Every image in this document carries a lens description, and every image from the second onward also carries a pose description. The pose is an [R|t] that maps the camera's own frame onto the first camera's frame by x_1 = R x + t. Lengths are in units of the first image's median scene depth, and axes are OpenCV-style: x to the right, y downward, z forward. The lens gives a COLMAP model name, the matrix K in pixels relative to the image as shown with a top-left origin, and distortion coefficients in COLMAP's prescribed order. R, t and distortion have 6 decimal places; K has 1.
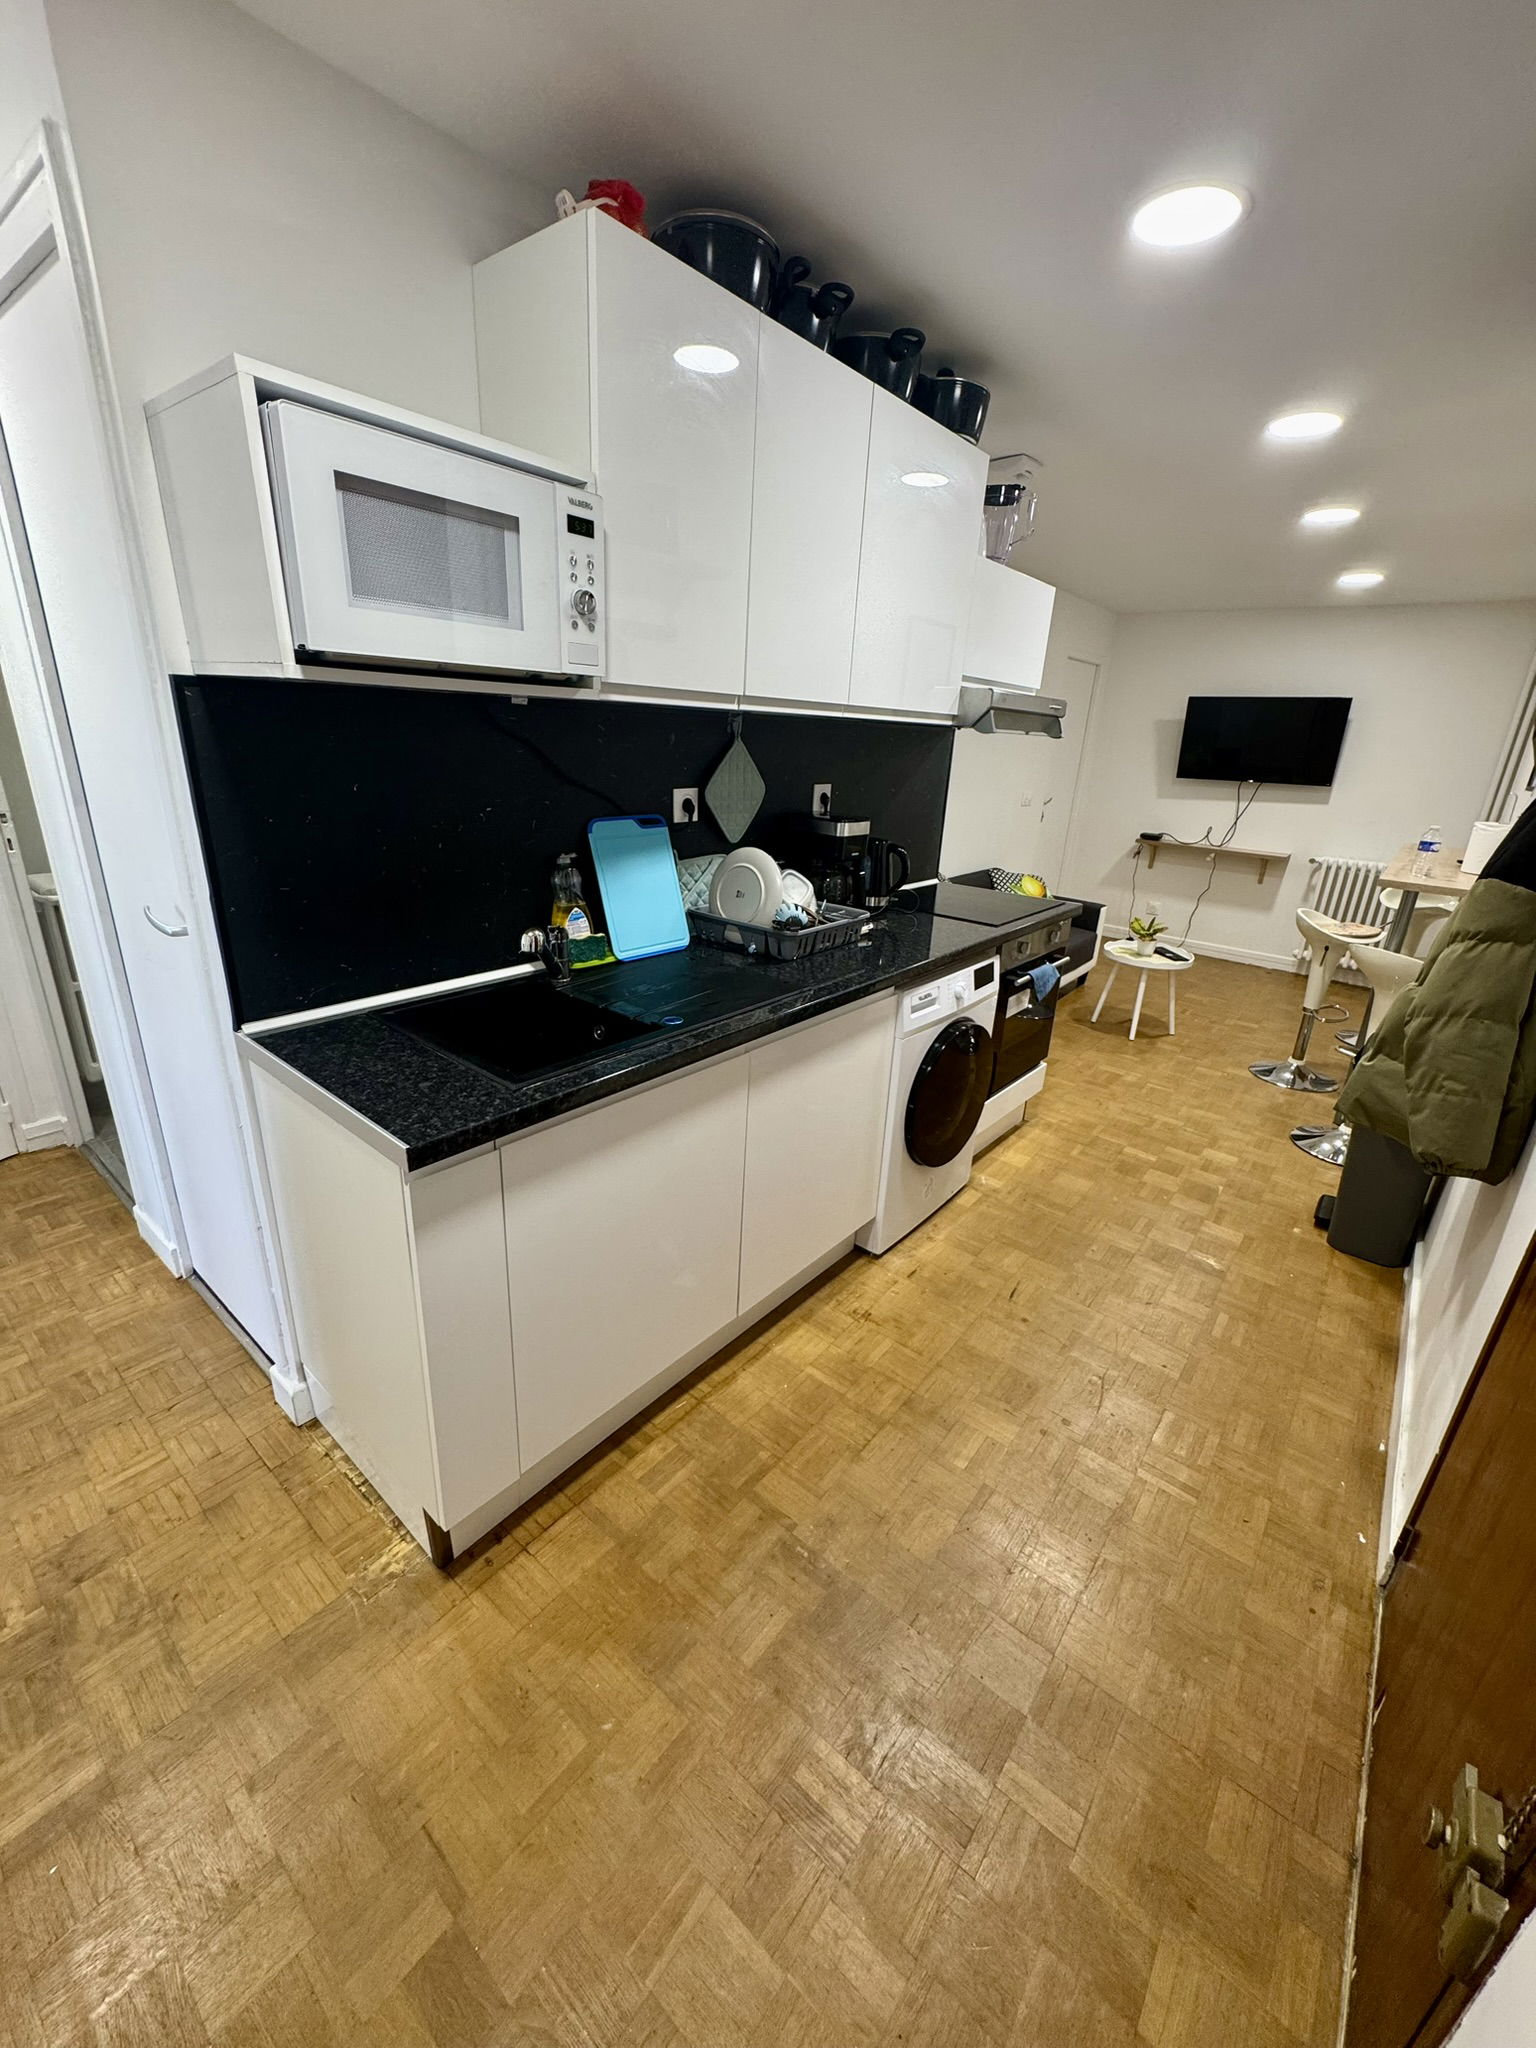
lens RADIAL K [[814.8, 0, 768.4], [0, 814.8, 1023.3], [0, 0, 1]] dist [-0.000605, -0.000819]
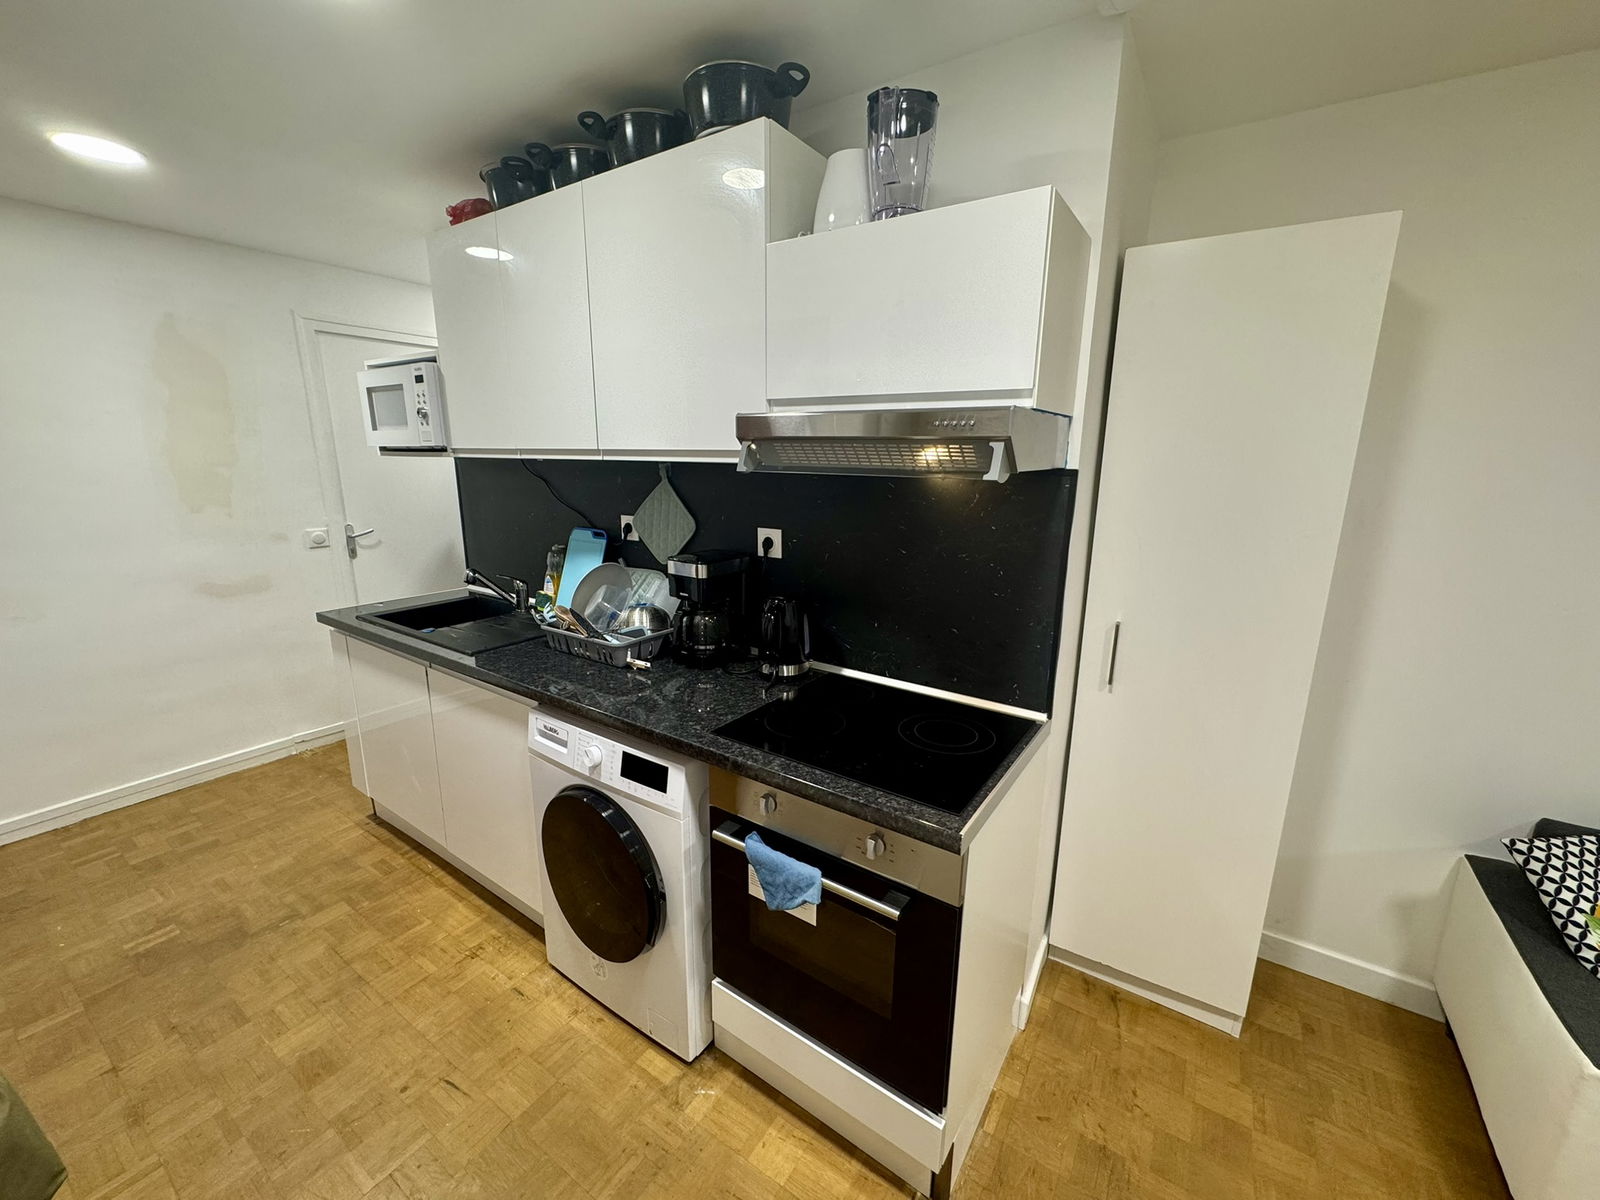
lens RADIAL K [[636.5, 0, 802.3], [0, 636.5, 600.6], [0, 0, 1]] dist [-0.000605, -0.000819]
pose [[0.099689, 0.173507, -0.979774, 0.524781], [-0.348780, 0.928298, 0.128904, -0.210996], [0.931888, 0.328875, 0.153057, 0.617328]]
